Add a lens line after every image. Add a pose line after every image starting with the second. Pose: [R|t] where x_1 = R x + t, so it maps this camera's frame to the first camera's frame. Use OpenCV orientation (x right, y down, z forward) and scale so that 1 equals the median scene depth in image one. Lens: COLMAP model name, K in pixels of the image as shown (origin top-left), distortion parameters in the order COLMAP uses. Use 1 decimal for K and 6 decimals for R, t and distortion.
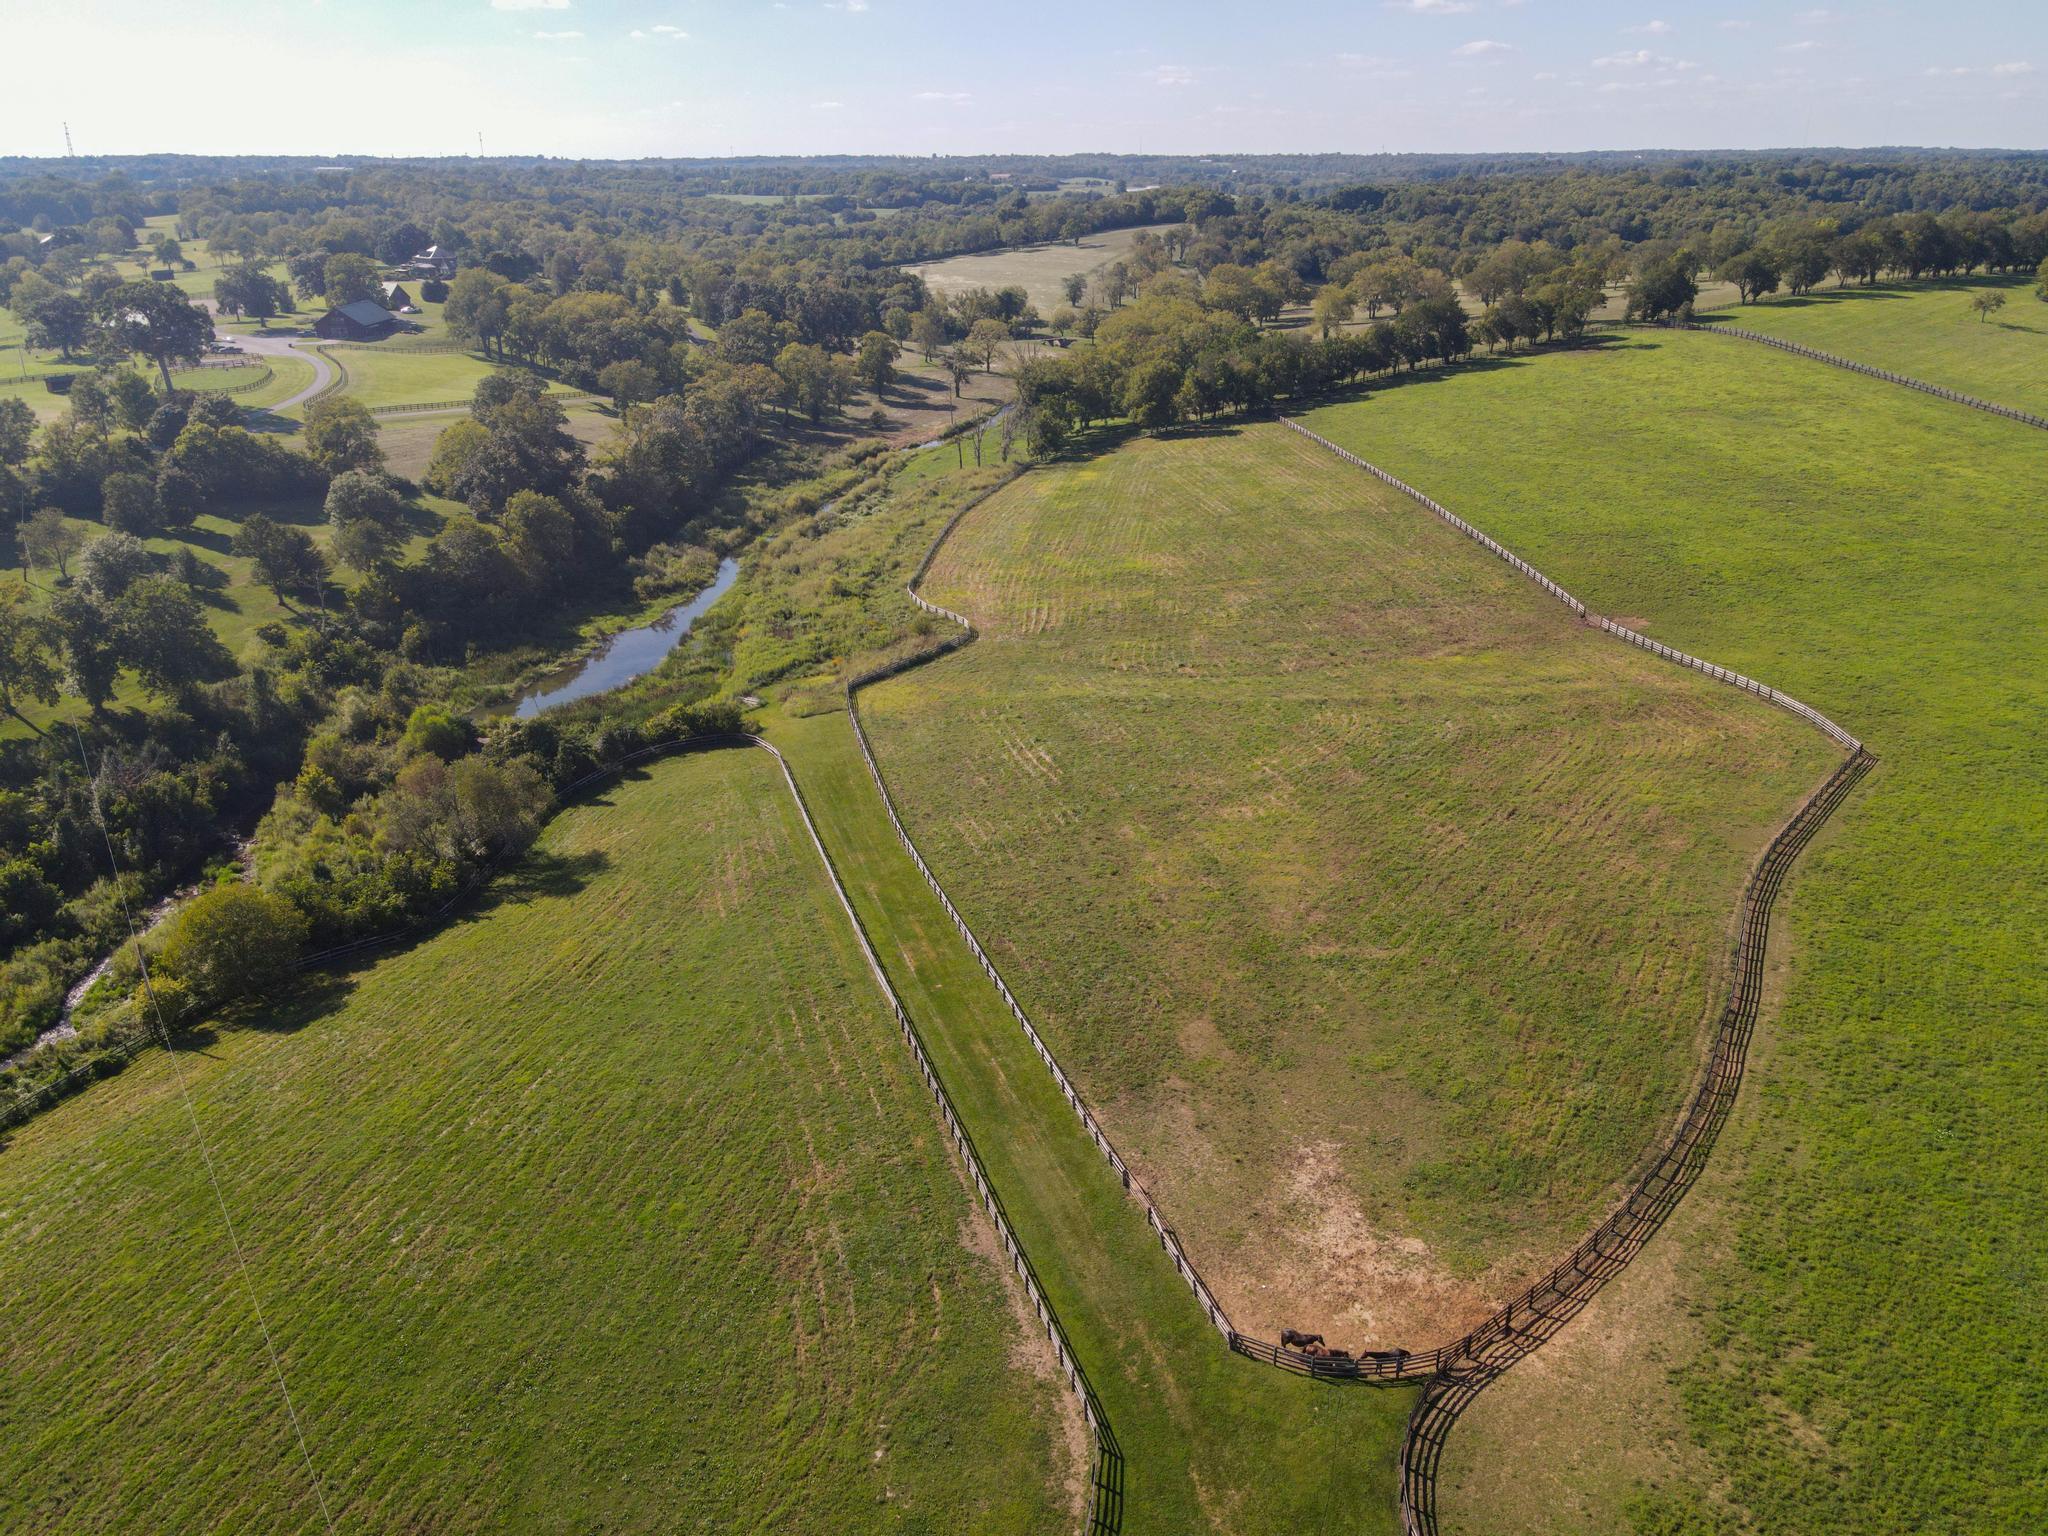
lens RADIAL K [[1475.8, 0, 1025.0], [0, 1475.8, 768.2], [0, 0, 1]] dist [0.002194, 0.002254]
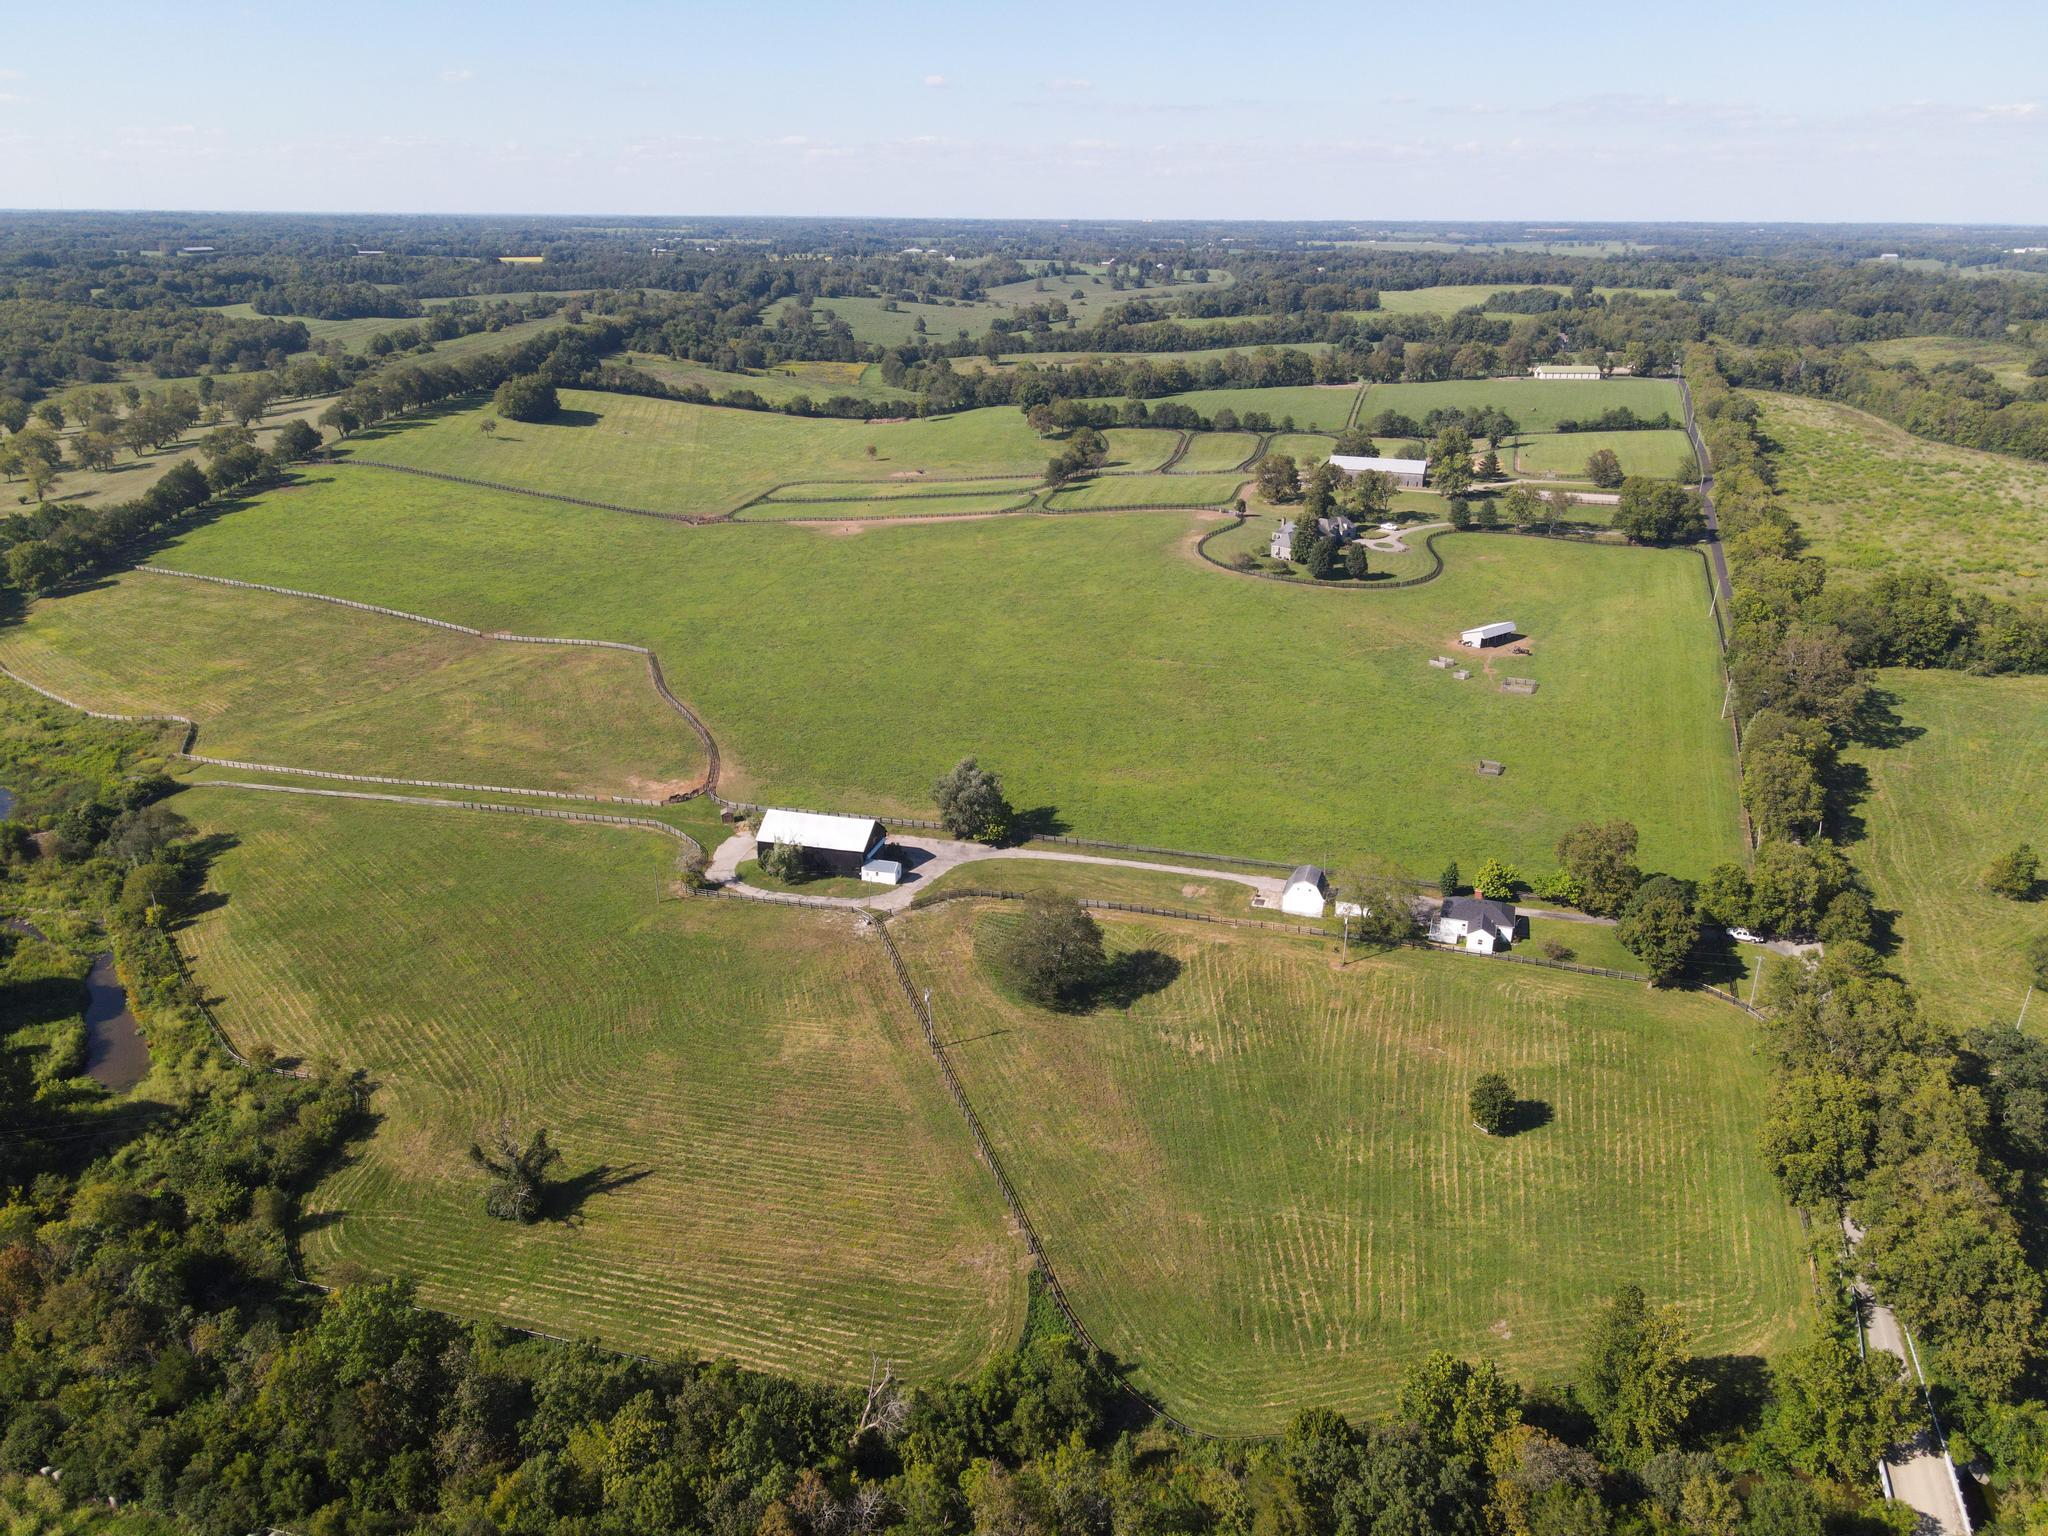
lens RADIAL K [[1475.8, 0, 1029.0], [0, 1475.8, 768.1], [0, 0, 1]] dist [0.002194, 0.002254]
pose [[0.533935, -0.279708, 0.797920, -0.513663], [0.305026, 0.943870, 0.126760, 0.019901], [-0.788589, 0.175704, 0.589283, -0.432196]]
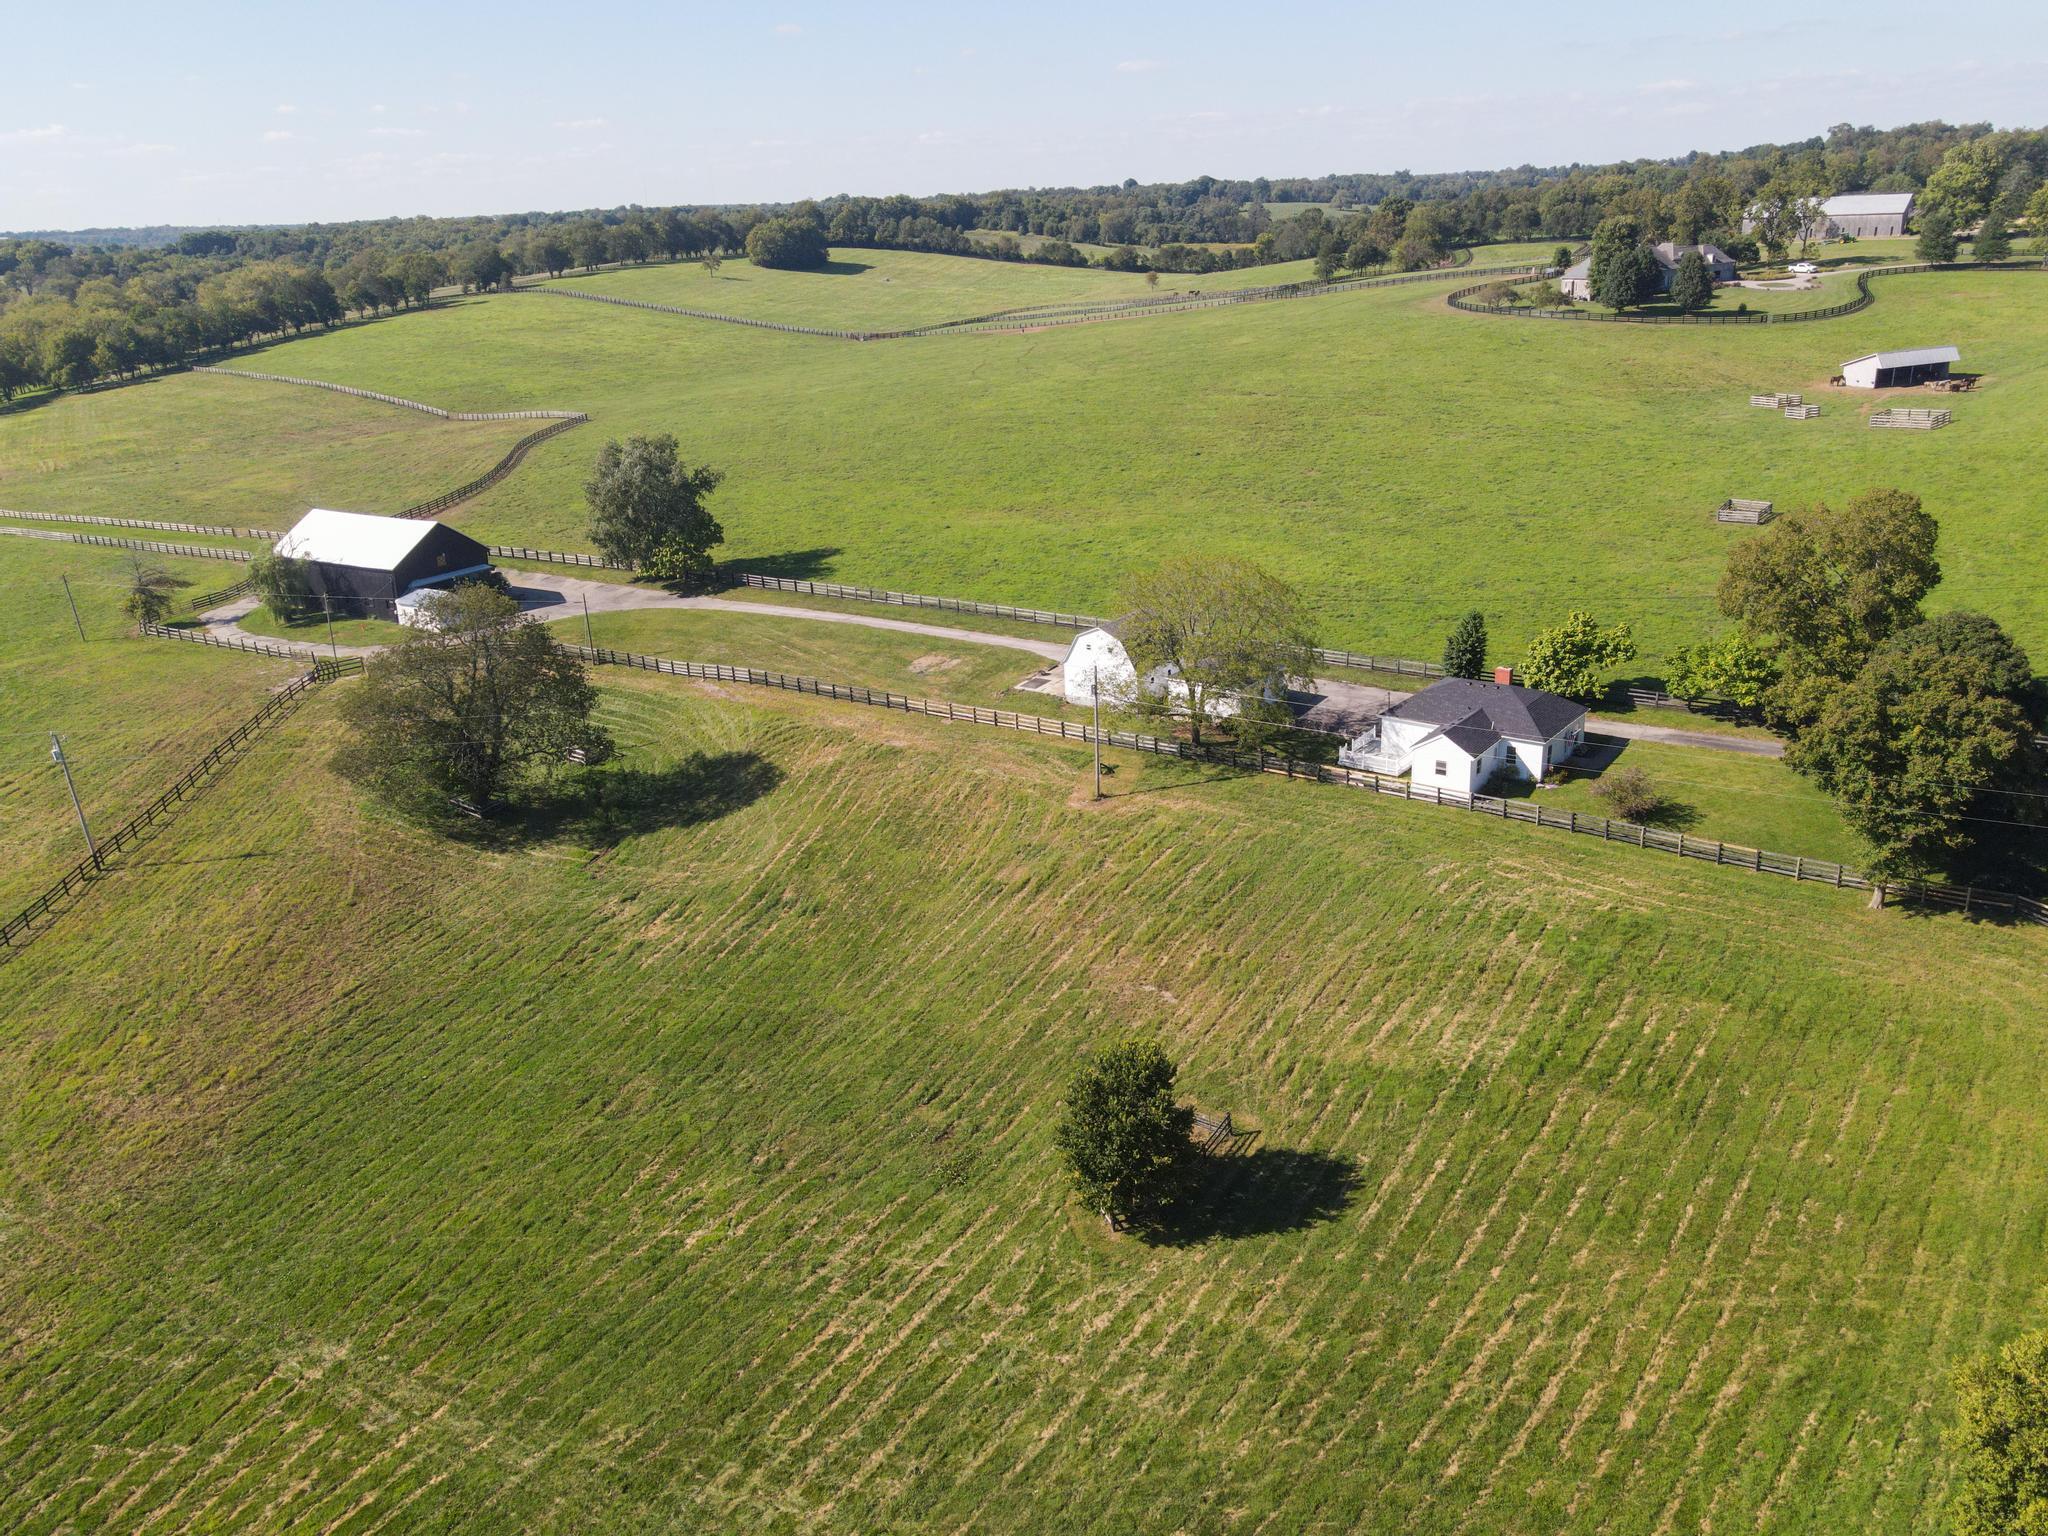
lens RADIAL K [[1566.7, 0, 1019.8], [0, 1566.7, 769.6], [0, 0, 1]] dist [0.010312, 0.010744]
pose [[0.784421, -0.236660, 0.573302, -0.108976], [0.271445, 0.962109, 0.025756, 0.217468], [-0.557675, 0.135416, 0.818939, -0.375705]]
